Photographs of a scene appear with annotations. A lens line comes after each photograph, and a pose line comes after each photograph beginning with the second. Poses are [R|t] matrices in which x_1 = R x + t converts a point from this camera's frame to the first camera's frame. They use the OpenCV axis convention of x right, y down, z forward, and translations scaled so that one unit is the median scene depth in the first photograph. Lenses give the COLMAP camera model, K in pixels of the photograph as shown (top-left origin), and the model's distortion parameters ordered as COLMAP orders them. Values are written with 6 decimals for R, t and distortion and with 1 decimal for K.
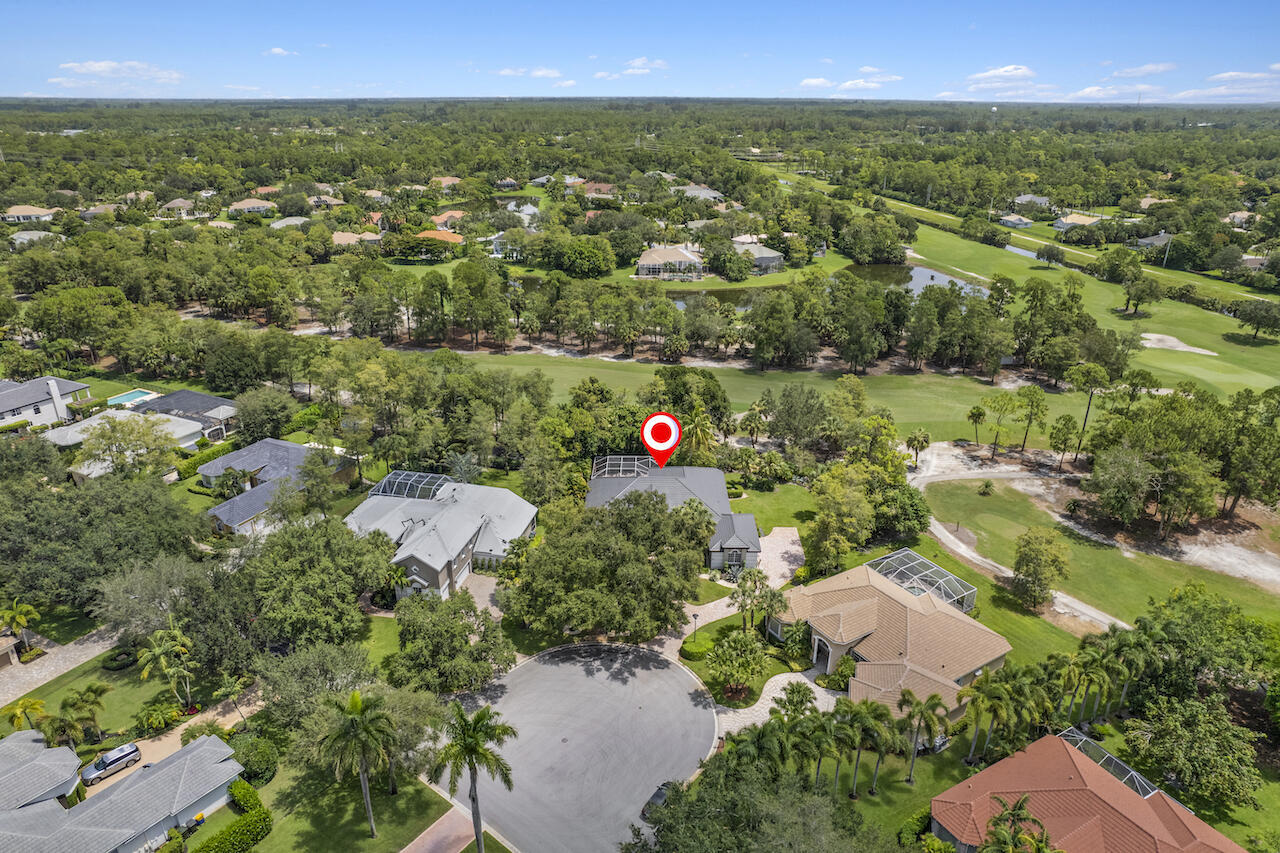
lens RADIAL K [[803.5, 0, 641.5], [0, 803.5, 419.9], [0, 0, 1]] dist [-0.033841, 0.023219]
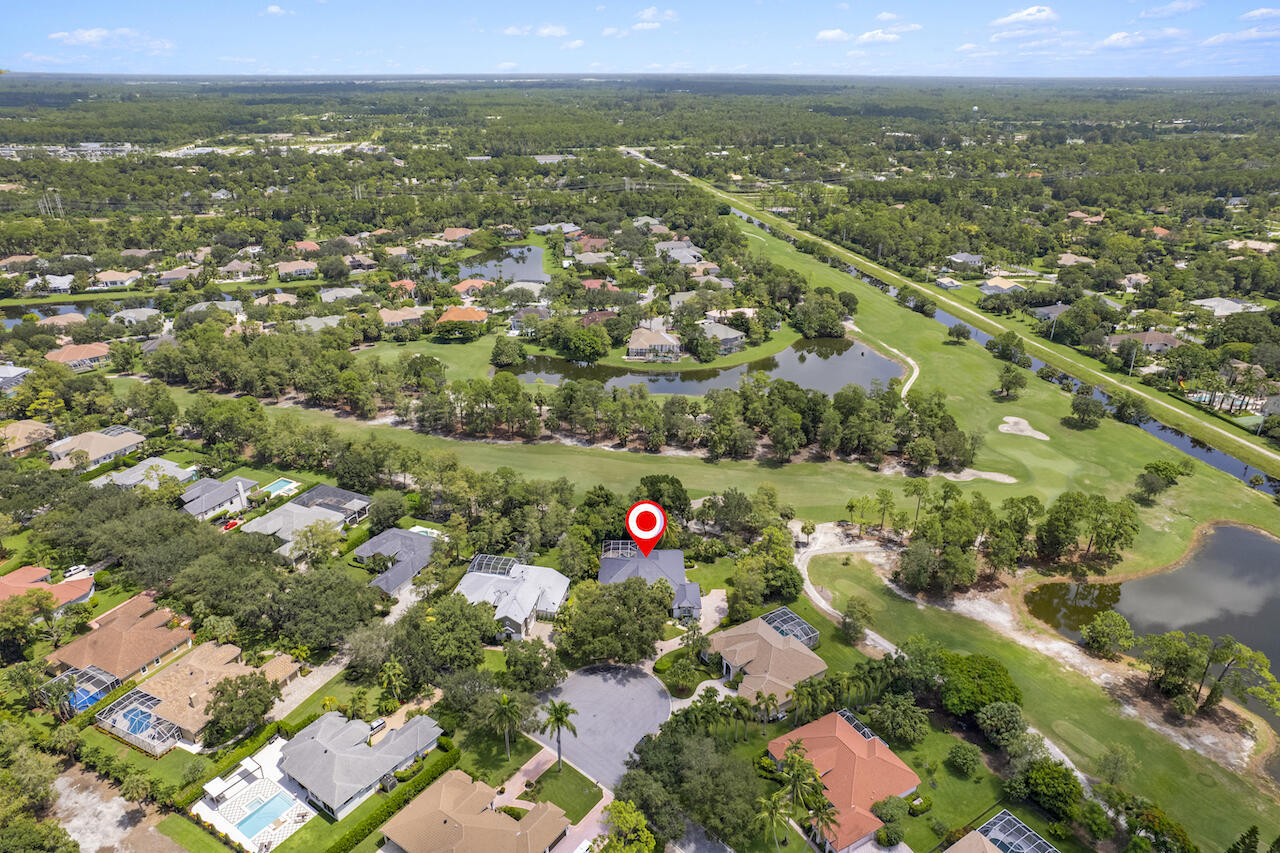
lens RADIAL K [[803.5, 0, 639.2], [0, 803.5, 432.8], [0, 0, 1]] dist [-0.033841, 0.023219]
pose [[0.999951, -0.002680, 0.009564, -0.001157], [0.002308, 0.999250, 0.038646, -0.232819], [-0.009660, -0.038622, 0.999207, -0.590984]]
